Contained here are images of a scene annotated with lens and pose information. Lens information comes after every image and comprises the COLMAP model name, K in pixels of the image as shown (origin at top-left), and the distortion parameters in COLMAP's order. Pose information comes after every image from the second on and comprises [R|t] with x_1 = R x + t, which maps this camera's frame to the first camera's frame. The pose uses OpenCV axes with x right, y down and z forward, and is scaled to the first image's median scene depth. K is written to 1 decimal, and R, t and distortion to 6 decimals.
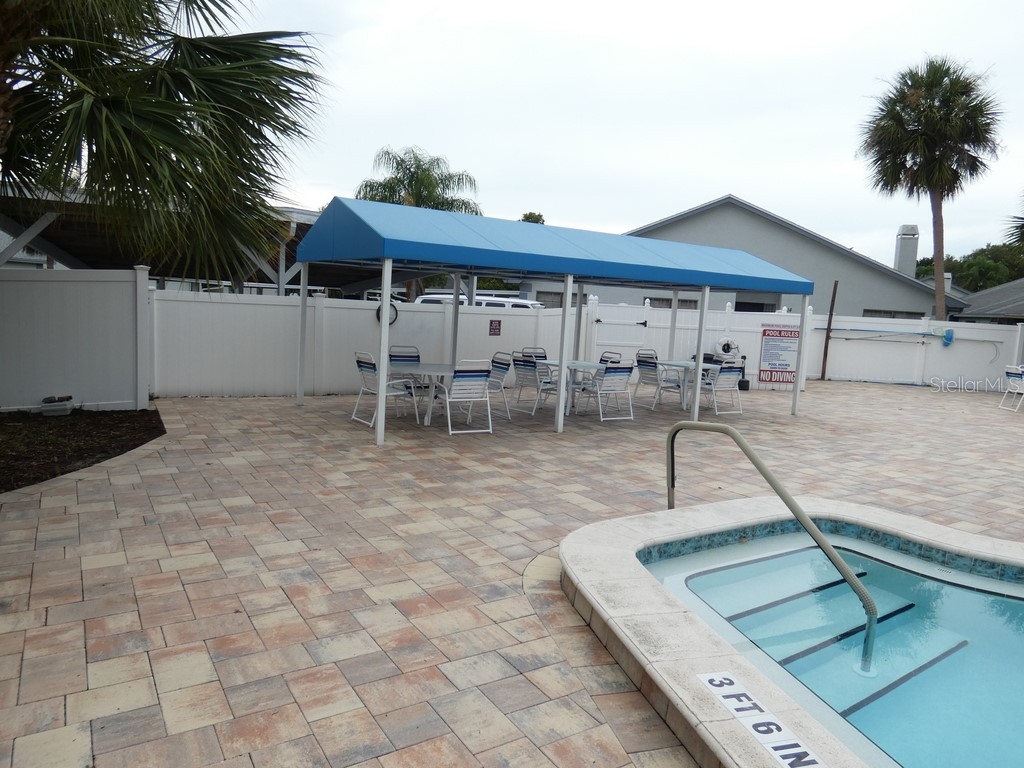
lens RADIAL K [[686.4, 0, 513.4], [0, 686.4, 386.6], [0, 0, 1]] dist [-0.028747, -0.013387]
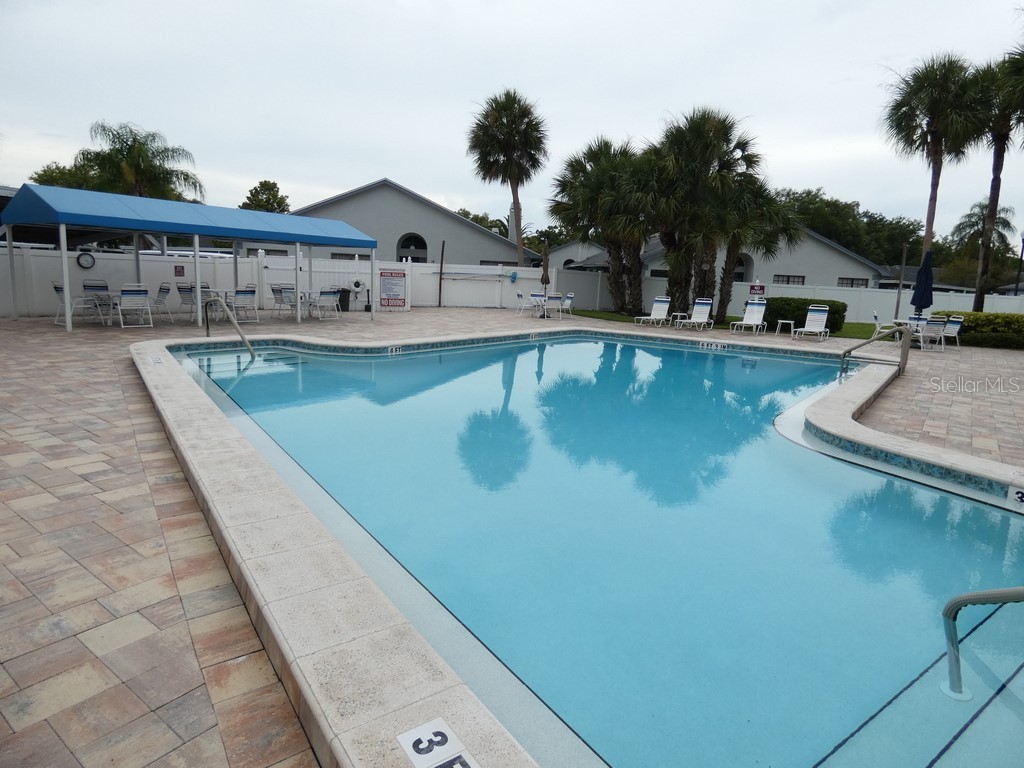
lens RADIAL K [[615.0, 0, 510.6], [0, 615.0, 381.5], [0, 0, 1]] dist [0.011057, -0.003456]
pose [[0.942092, -0.068750, 0.328231, 0.140089], [0.046227, 0.996040, 0.075947, 0.059278], [-0.332153, -0.056376, 0.941539, -0.355233]]
